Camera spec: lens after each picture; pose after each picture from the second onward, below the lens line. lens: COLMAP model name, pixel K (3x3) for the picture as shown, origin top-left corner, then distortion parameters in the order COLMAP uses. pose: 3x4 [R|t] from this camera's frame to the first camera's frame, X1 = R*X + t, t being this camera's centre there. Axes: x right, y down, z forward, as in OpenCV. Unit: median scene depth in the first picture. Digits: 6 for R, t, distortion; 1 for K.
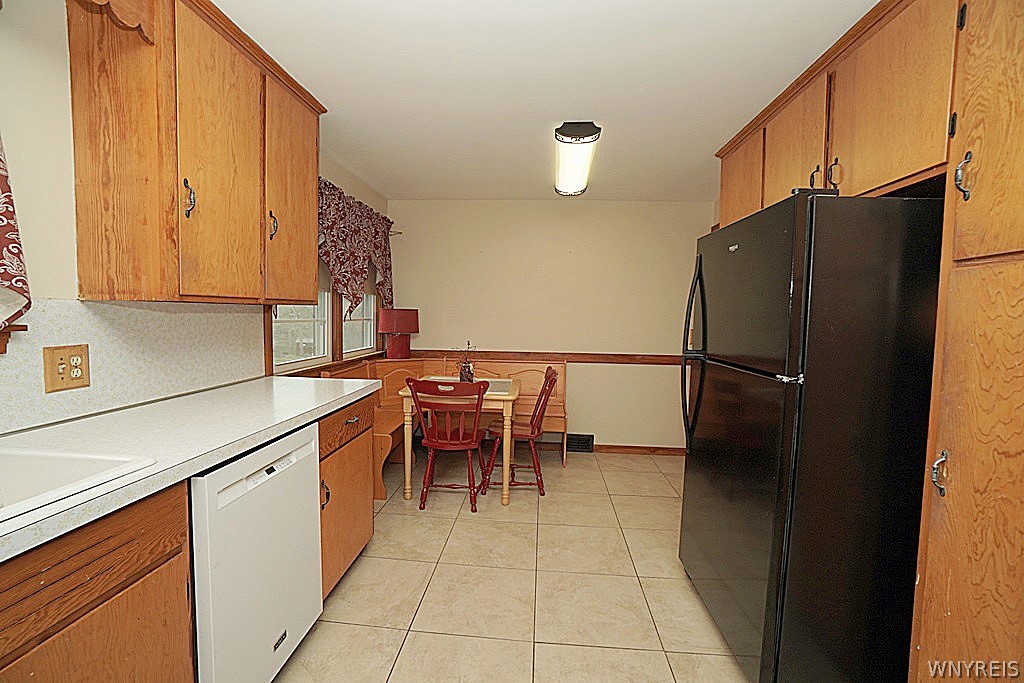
lens RADIAL K [[440.5, 0, 512.0], [0, 440.5, 341.5], [0, 0, 1]] dist [-0.067236, 0.019132]
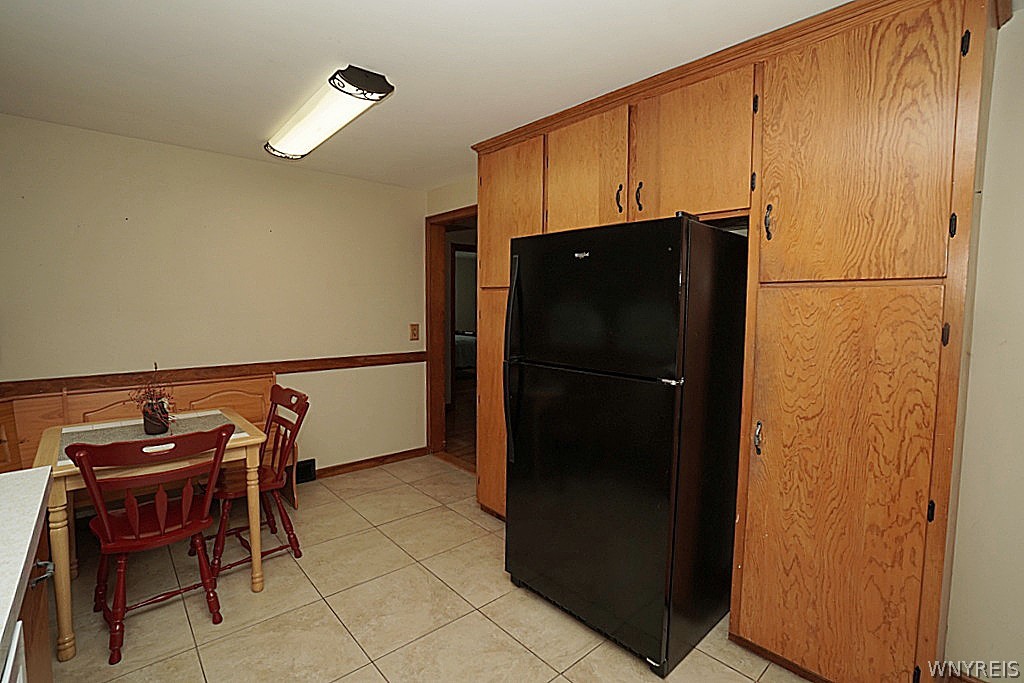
lens RADIAL K [[463.3, 0, 513.7], [0, 463.3, 339.9], [0, 0, 1]] dist [-0.074802, 0.022899]
pose [[0.696067, -0.066836, 0.714859, -0.386000], [0.048094, 0.997762, 0.046456, -0.076764], [-0.716364, 0.002044, 0.697724, 0.366719]]
